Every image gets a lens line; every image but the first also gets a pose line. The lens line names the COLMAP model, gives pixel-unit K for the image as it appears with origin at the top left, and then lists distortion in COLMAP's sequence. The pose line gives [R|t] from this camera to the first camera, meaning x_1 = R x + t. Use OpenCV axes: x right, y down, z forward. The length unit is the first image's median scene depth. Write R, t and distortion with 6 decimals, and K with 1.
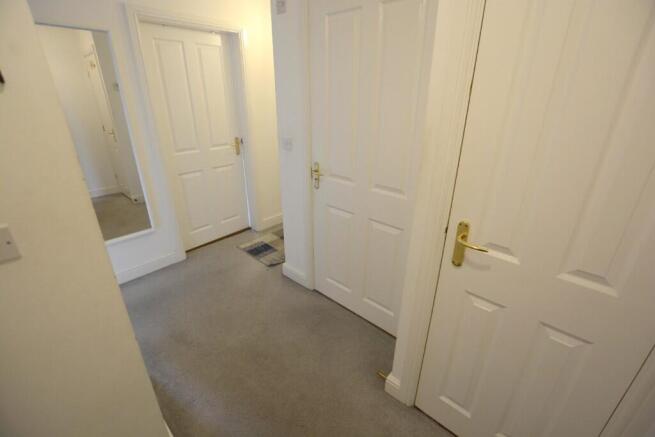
lens RADIAL K [[293.3, 0, 324.9], [0, 293.3, 218.5], [0, 0, 1]] dist [-0.026551, 0.000277]
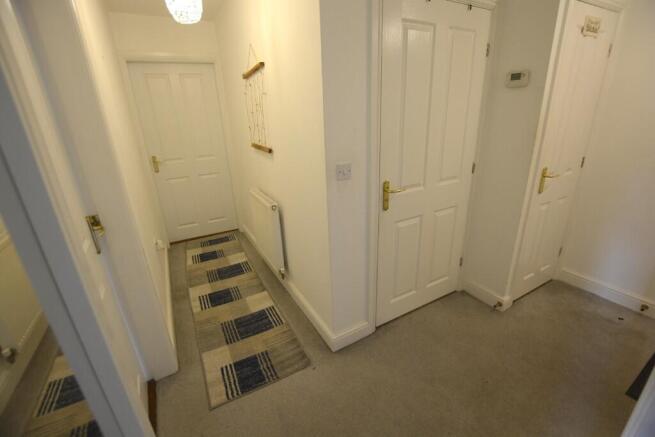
lens RADIAL K [[293.3, 0, 324.9], [0, 293.3, 218.5], [0, 0, 1]] dist [-0.026551, 0.000277]
pose [[0.297996, -0.338727, 0.892447, -0.827705], [0.410933, 0.889379, 0.200348, -0.312278], [-0.861587, 0.307033, 0.404226, 0.758803]]
